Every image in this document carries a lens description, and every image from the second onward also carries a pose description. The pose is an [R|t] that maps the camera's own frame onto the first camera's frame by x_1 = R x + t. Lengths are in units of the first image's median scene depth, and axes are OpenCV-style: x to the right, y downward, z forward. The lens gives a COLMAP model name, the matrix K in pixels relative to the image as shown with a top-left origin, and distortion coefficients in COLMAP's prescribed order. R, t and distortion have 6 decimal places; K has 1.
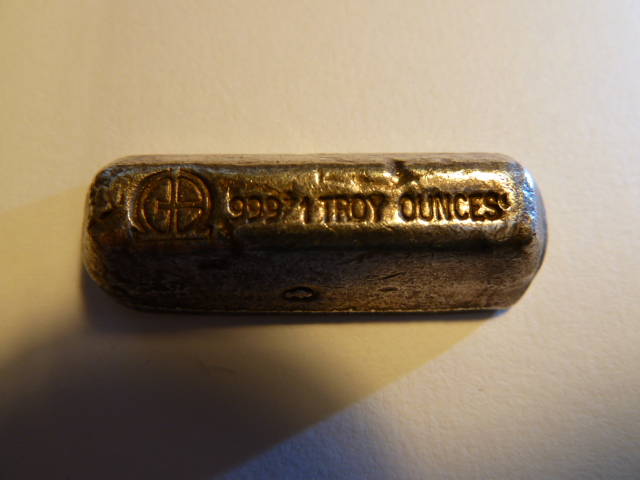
lens RADIAL K [[475.9, 0, 322.2], [0, 475.9, 237.6], [0, 0, 1]] dist [-0.052267, -0.018716]
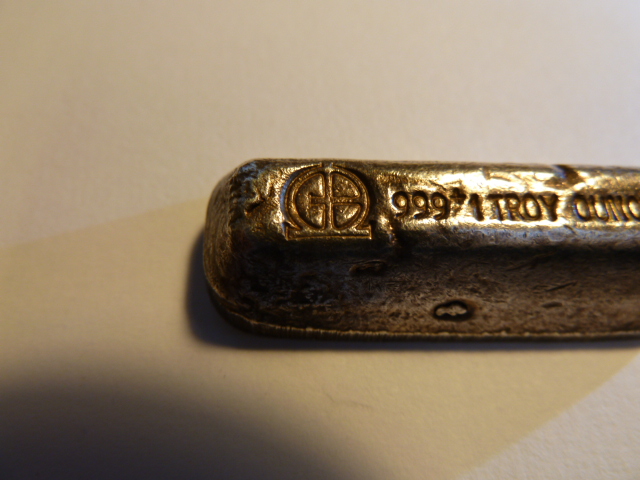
lens RADIAL K [[475.9, 0, 322.9], [0, 475.9, 241.5], [0, 0, 1]] dist [-0.052267, -0.018716]
pose [[0.999574, 0.019628, 0.021609, -0.320572], [-0.015040, 0.980680, -0.195039, 0.173025], [-0.025020, 0.194631, 0.980557, 0.119200]]
